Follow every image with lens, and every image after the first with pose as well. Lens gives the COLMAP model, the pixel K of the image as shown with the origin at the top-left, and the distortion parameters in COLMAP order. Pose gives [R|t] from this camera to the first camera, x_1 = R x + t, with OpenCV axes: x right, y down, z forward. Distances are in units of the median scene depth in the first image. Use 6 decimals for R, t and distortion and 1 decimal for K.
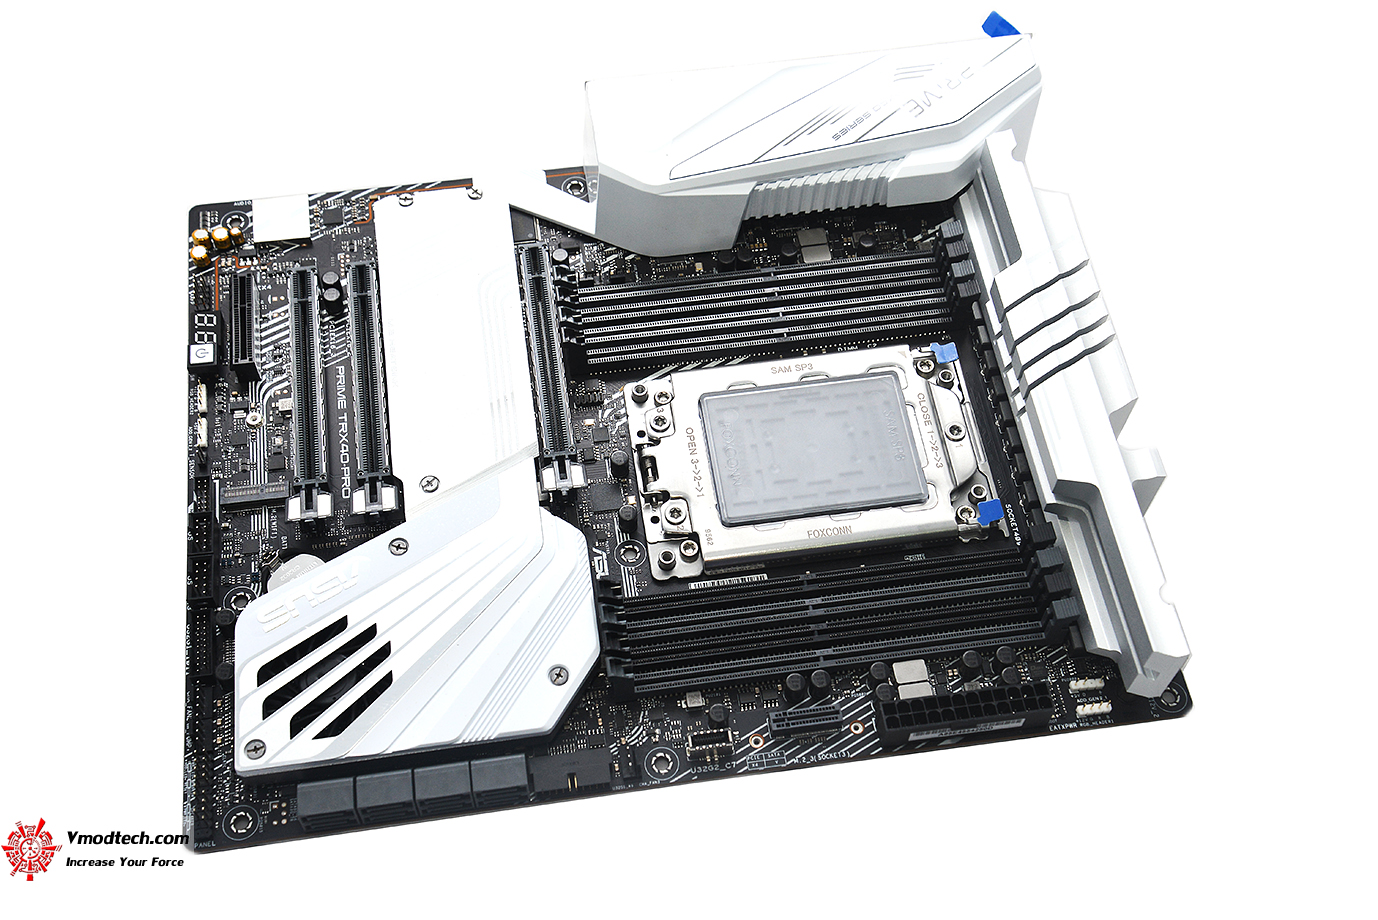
lens RADIAL K [[1619.4, 0, 667.5], [0, 1619.4, 466.4], [0, 0, 1]] dist [0.118766, 0.000000]
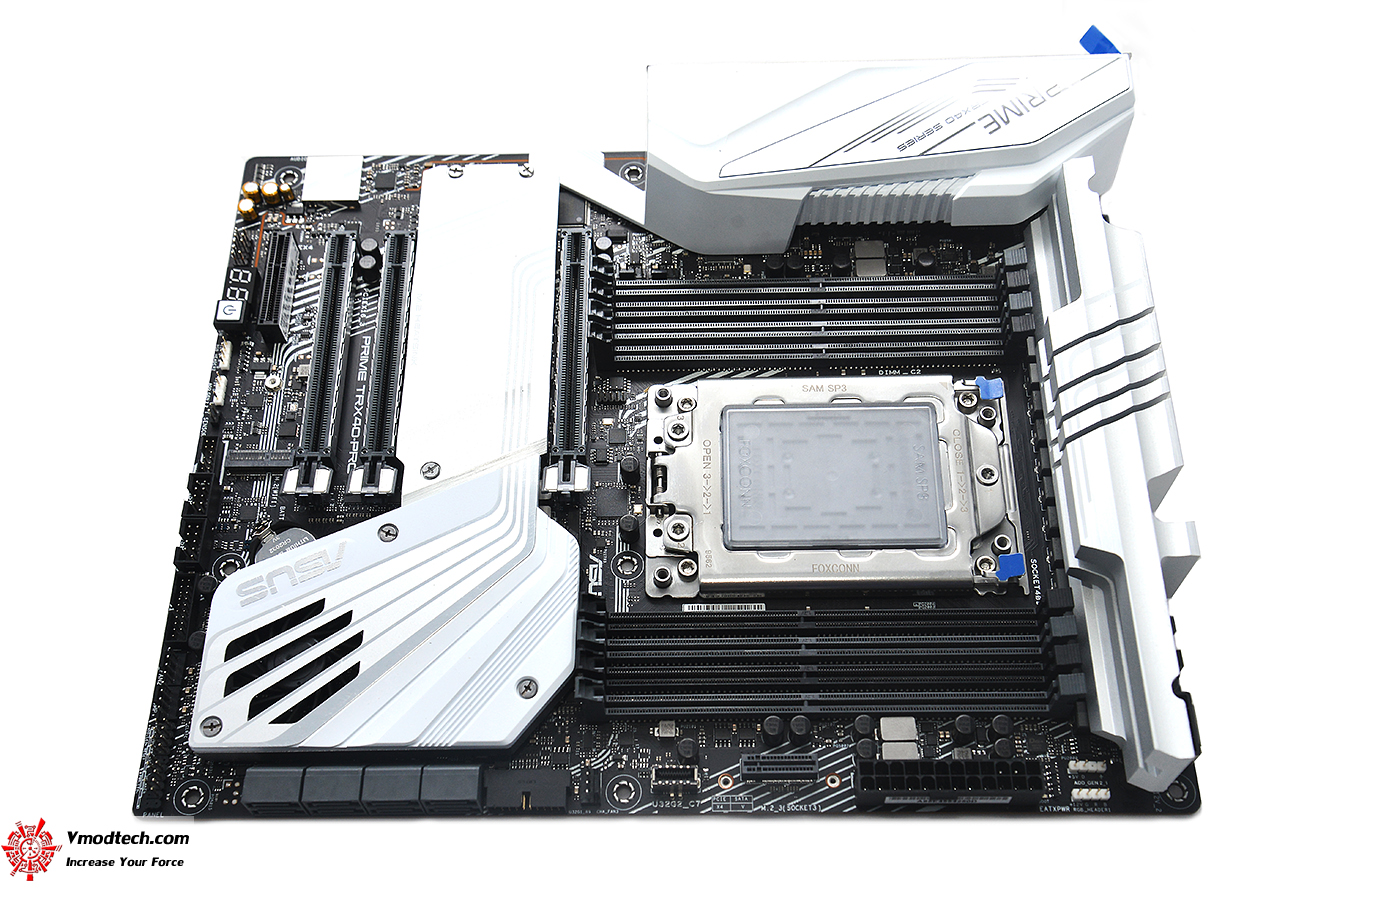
lens RADIAL K [[1533.6, 0, 668.3], [0, 1533.6, 466.3], [0, 0, 1]] dist [0.090408, 0.000000]
pose [[0.988890, 0.111004, -0.098863, 0.082219], [-0.107064, 0.993264, 0.044323, -0.046208], [0.103117, -0.033246, 0.994113, 0.097240]]
